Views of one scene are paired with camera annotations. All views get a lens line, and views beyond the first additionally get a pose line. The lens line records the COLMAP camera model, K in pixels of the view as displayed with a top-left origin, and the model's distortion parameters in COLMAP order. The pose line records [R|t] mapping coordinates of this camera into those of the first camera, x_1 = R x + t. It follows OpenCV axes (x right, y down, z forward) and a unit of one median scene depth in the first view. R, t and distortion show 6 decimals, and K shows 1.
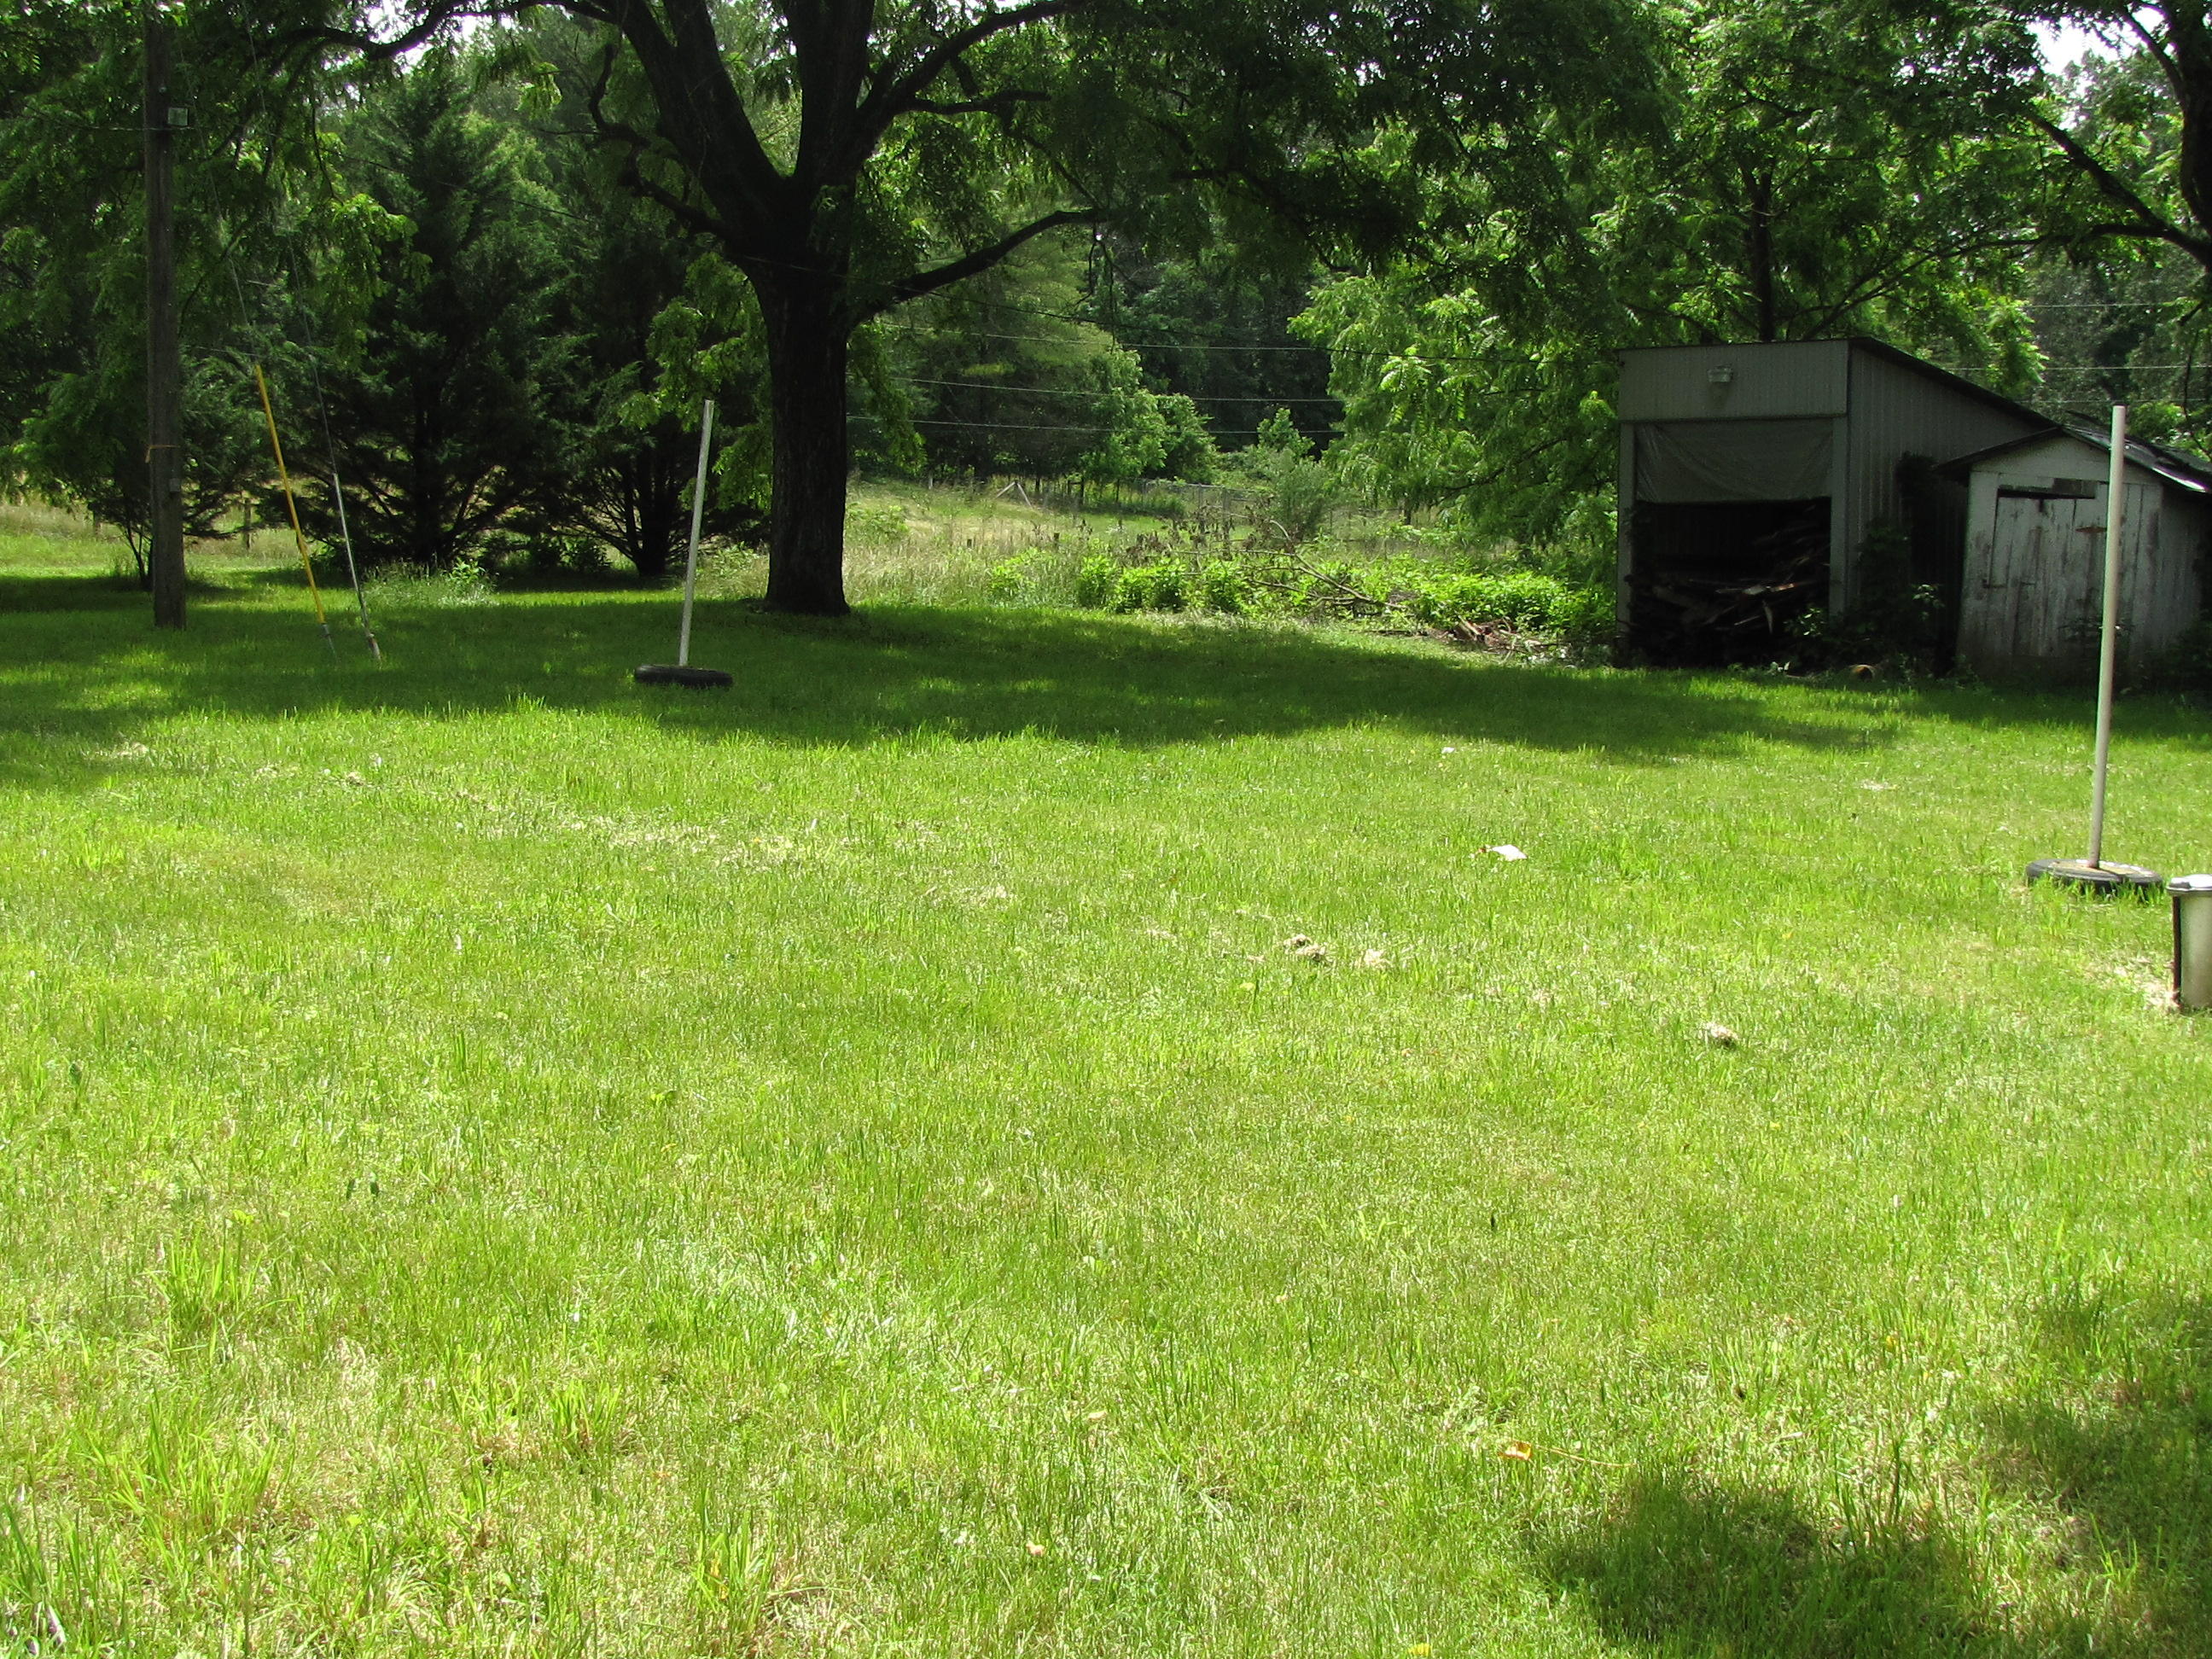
lens RADIAL K [[2712.3, 0, 1106.0], [0, 2712.3, 829.5], [0, 0, 1]] dist [-0.172356, 0.140523]
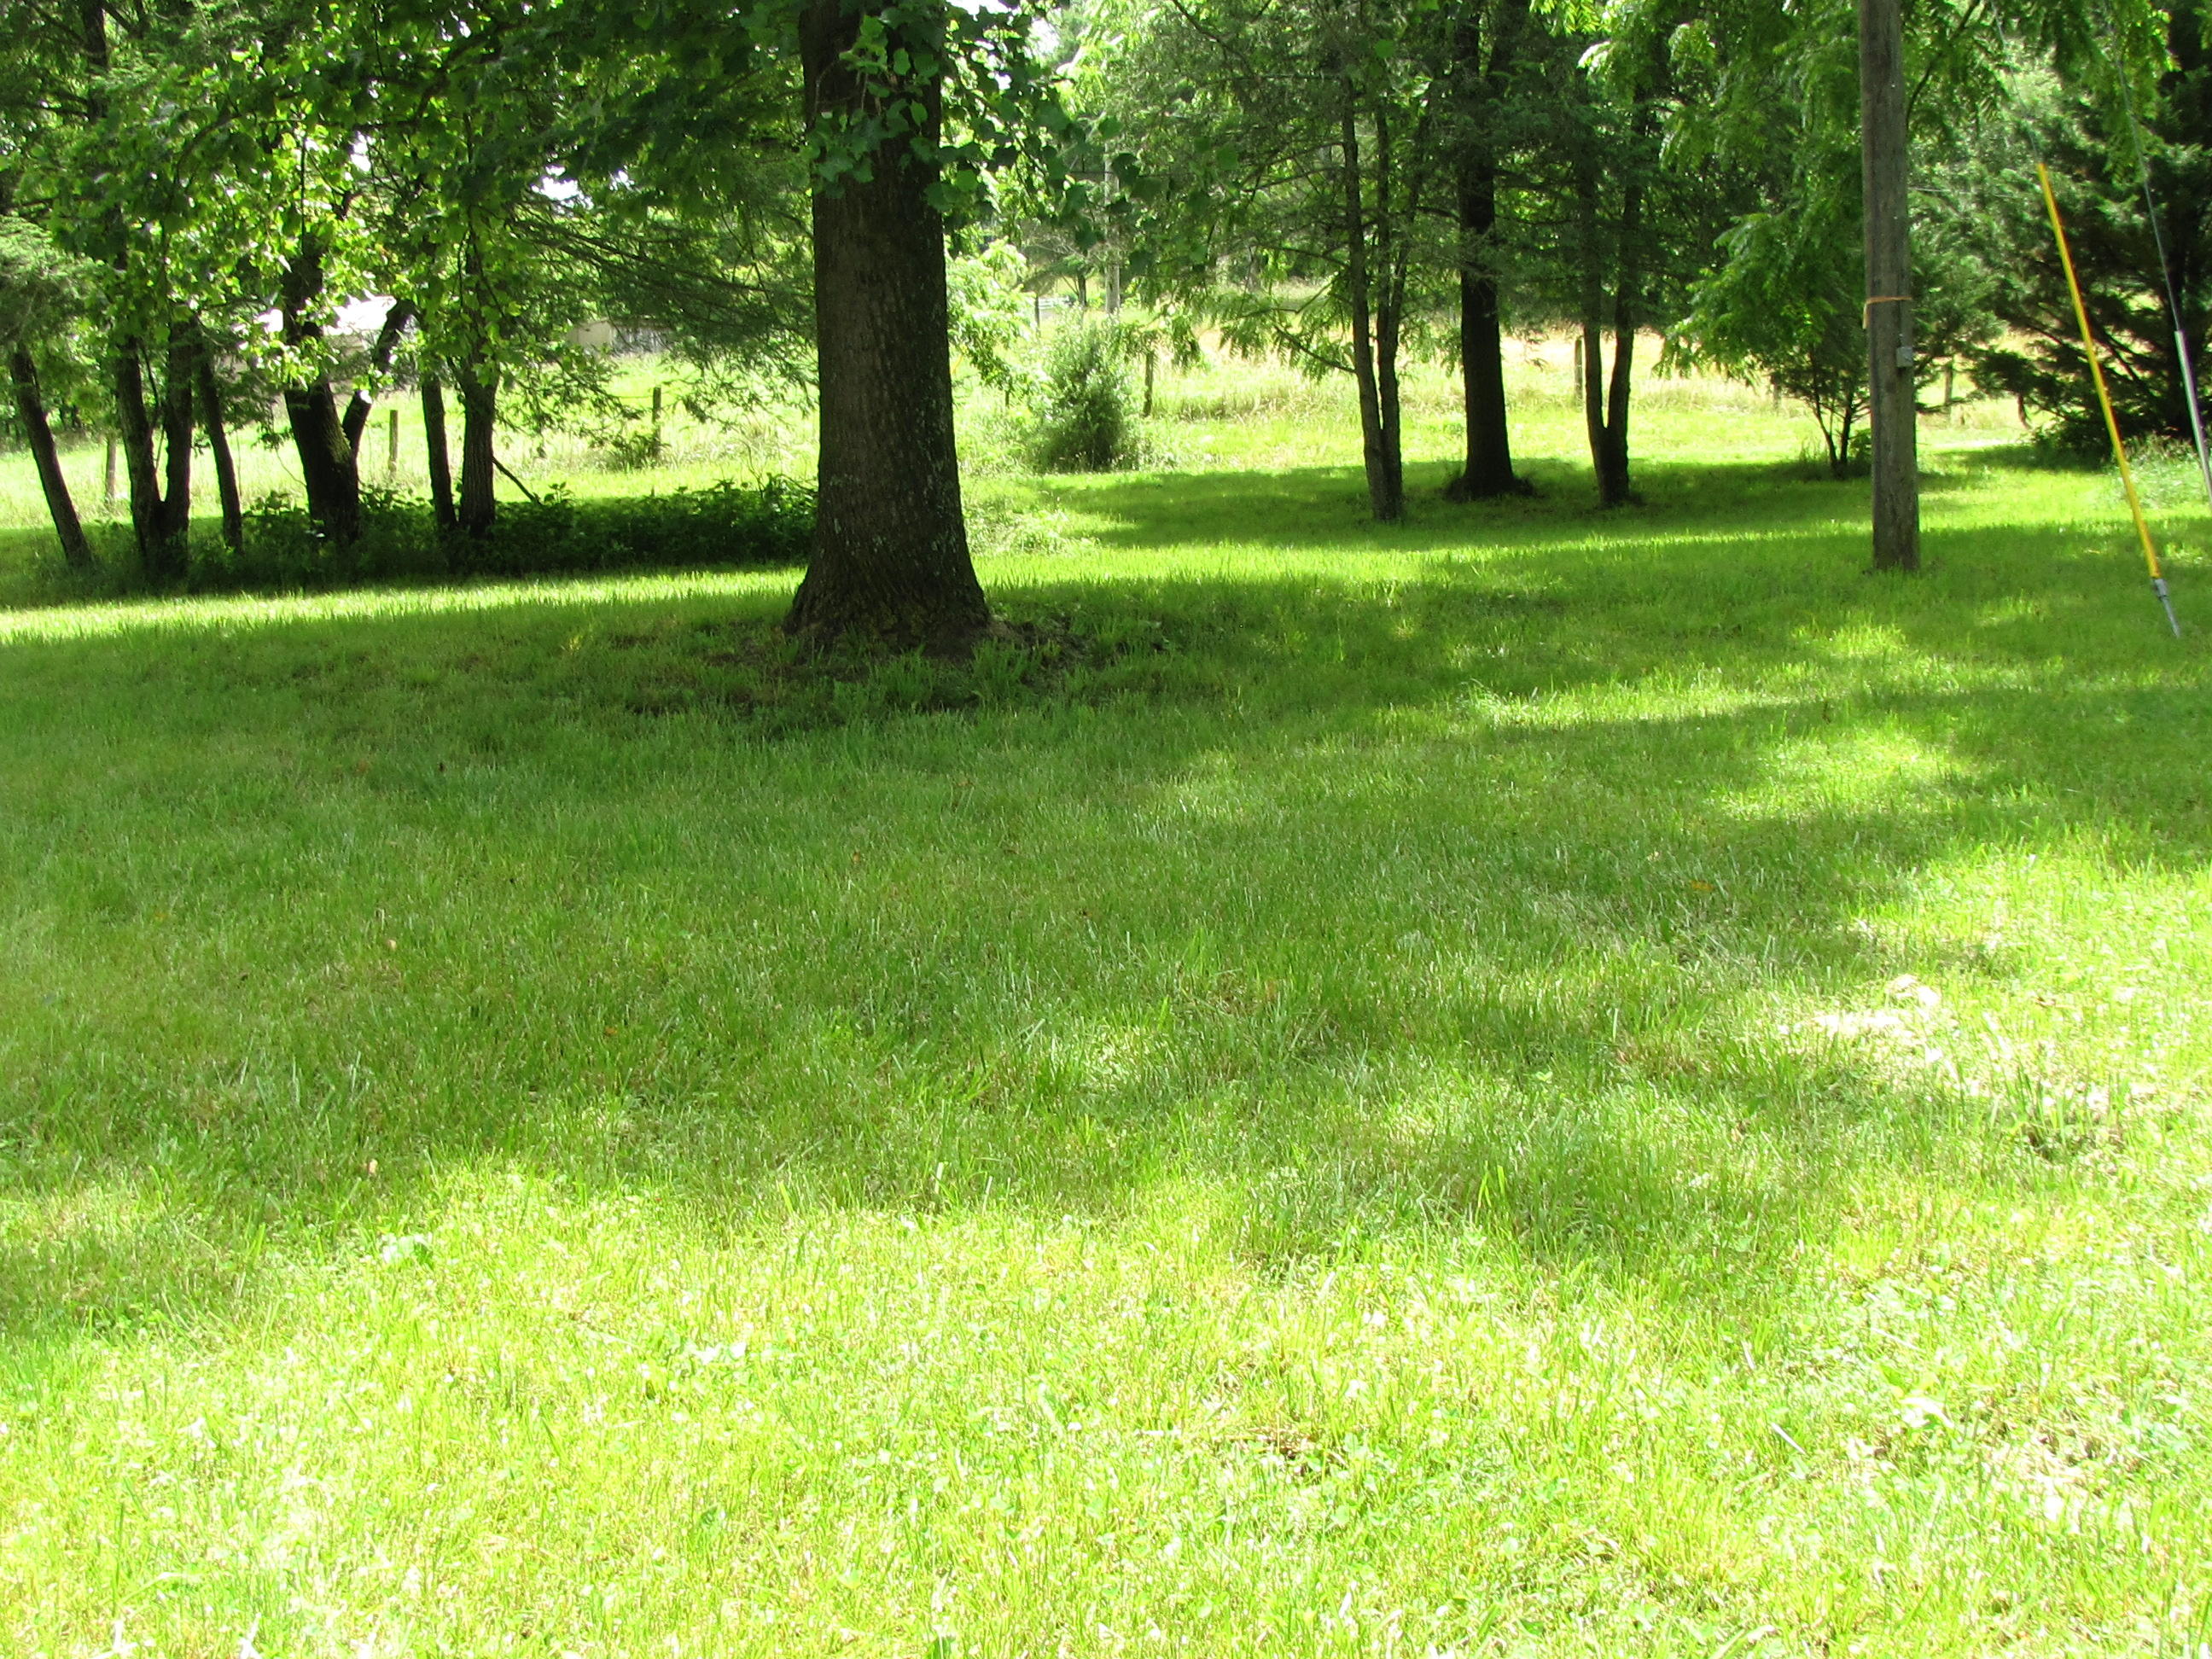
lens RADIAL K [[2712.3, 0, 1106.0], [0, 2712.3, 829.5], [0, 0, 1]] dist [-0.172356, 0.140523]
pose [[0.822137, 0.043574, -0.567620, -0.068357], [-0.012449, 0.998204, 0.058597, -0.025517], [0.569154, -0.041108, 0.821203, 0.172963]]
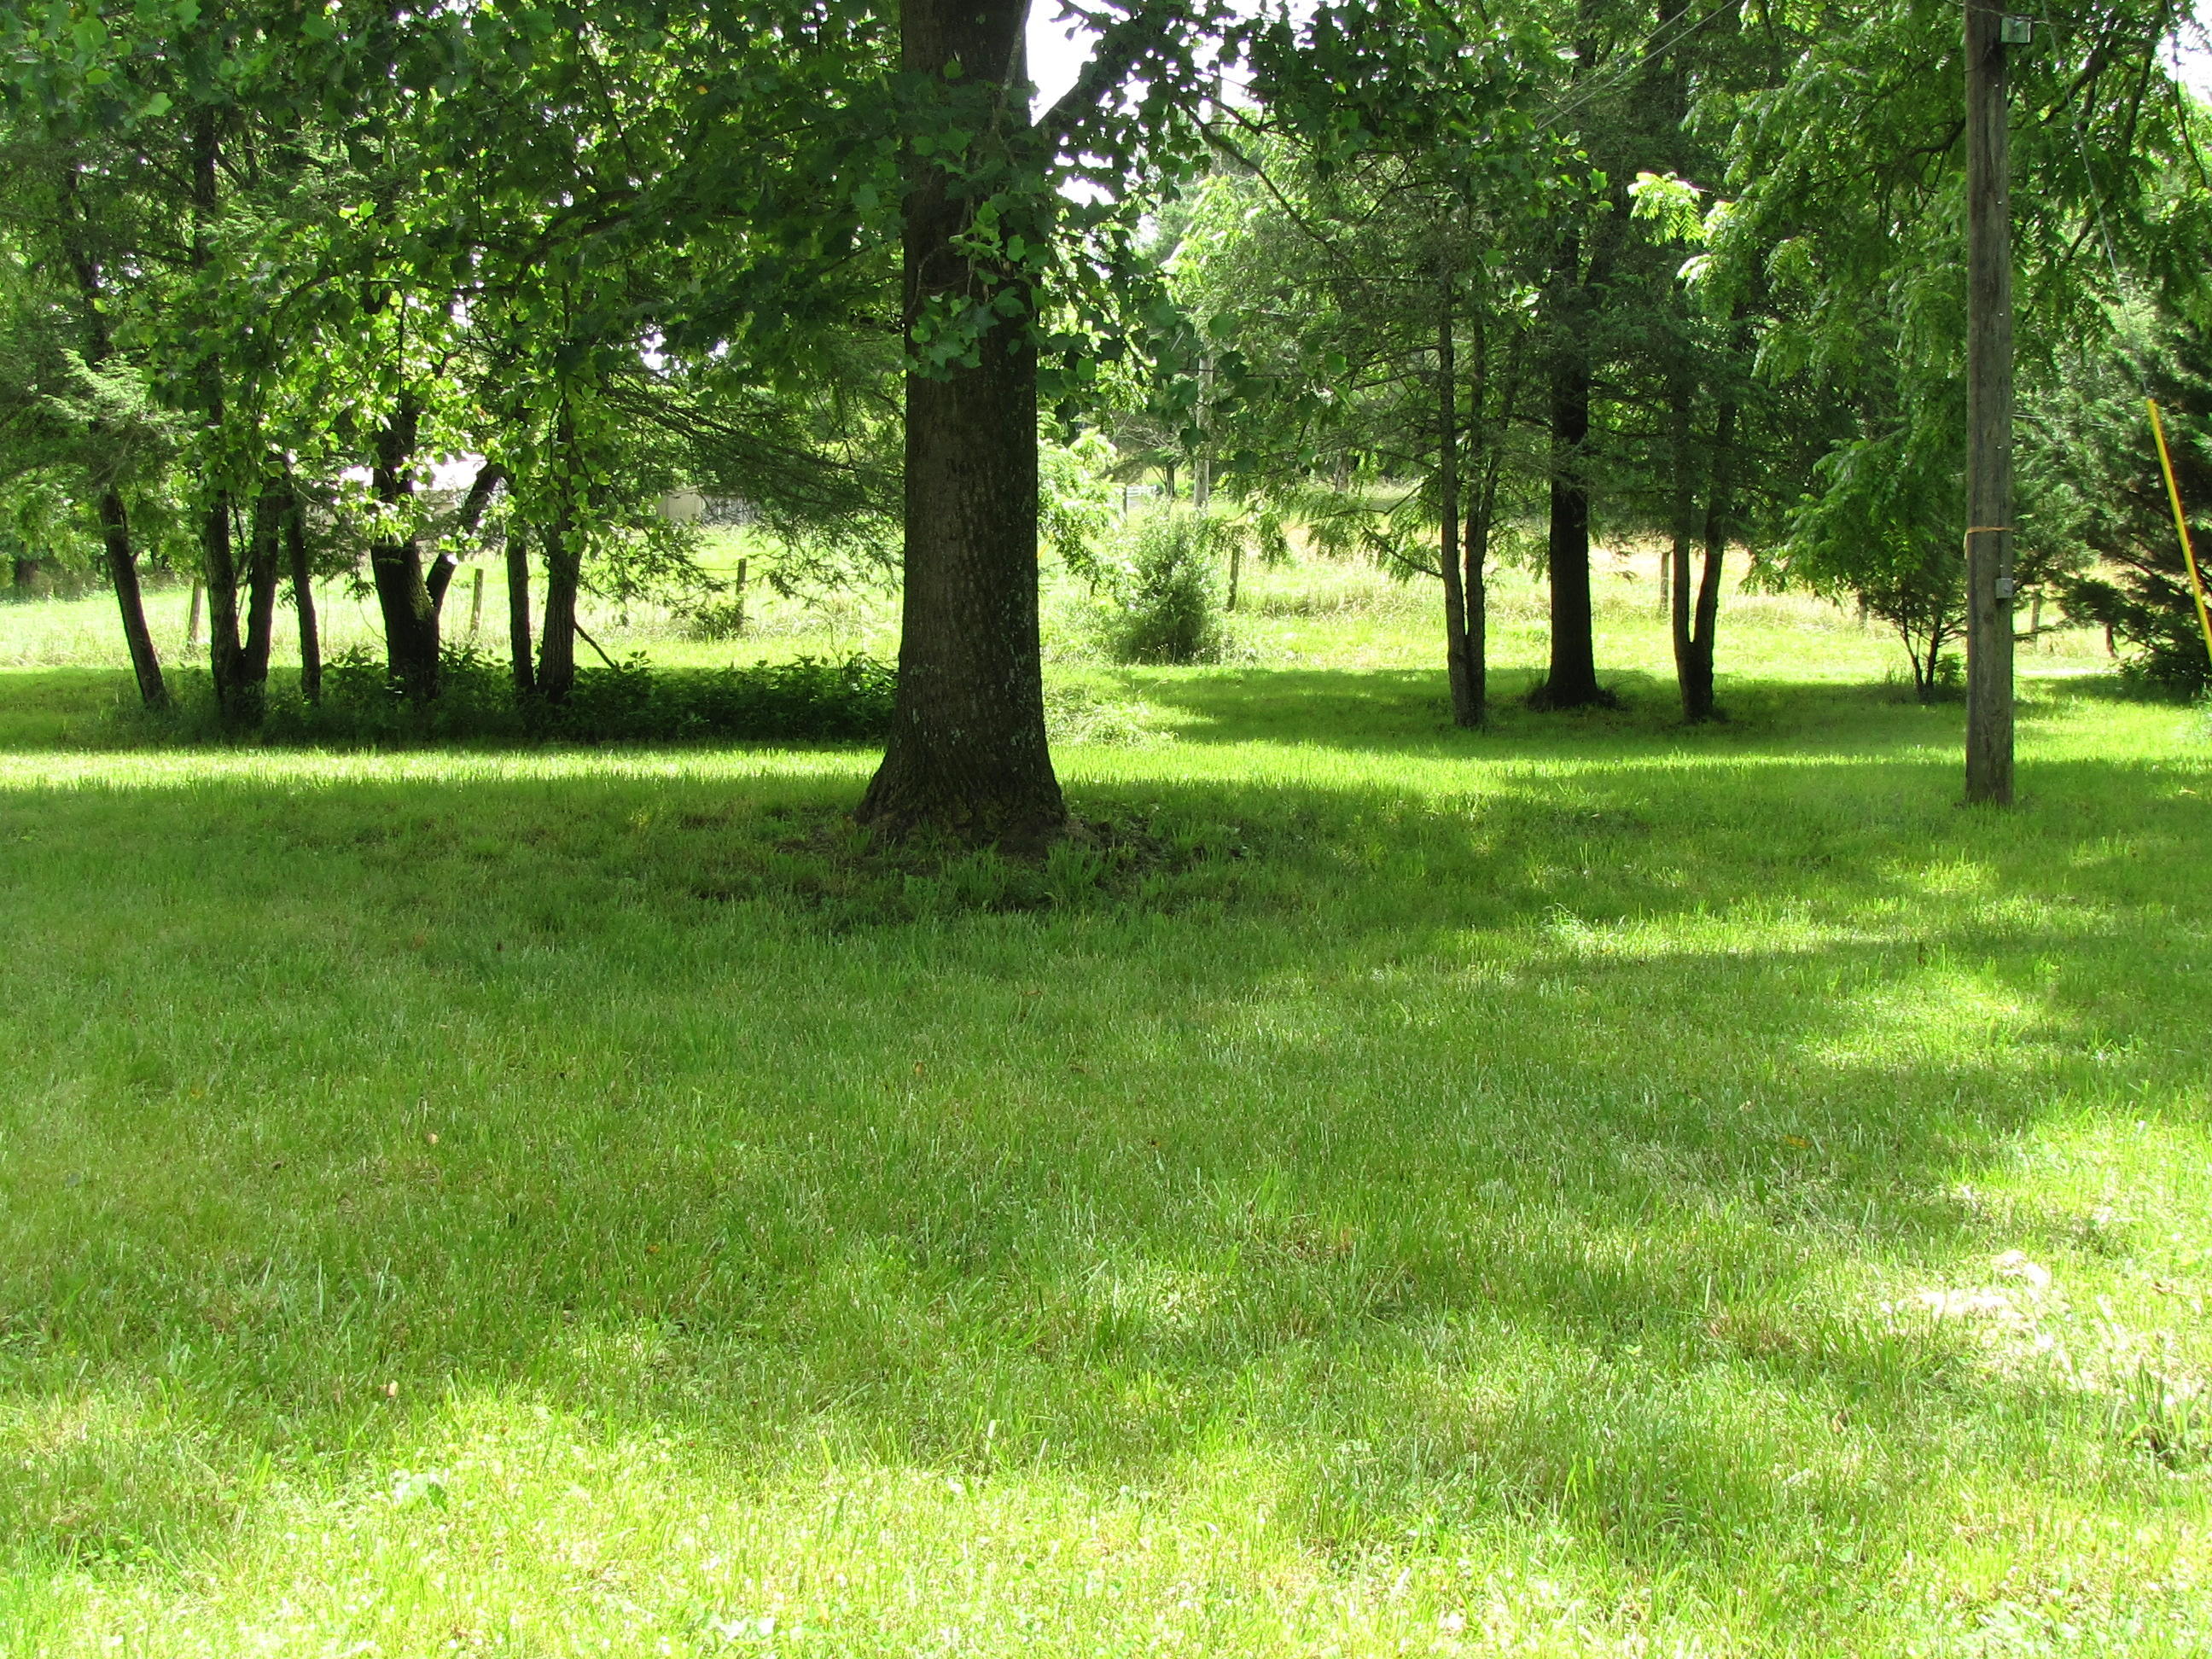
lens RADIAL K [[2712.3, 0, 1106.0], [0, 2712.3, 829.5], [0, 0, 1]] dist [-0.172356, 0.140523]
pose [[0.805808, 0.042189, -0.590672, -0.072275], [-0.058684, 0.998238, -0.008759, -0.027326], [0.589262, 0.041721, 0.806864, 0.177340]]
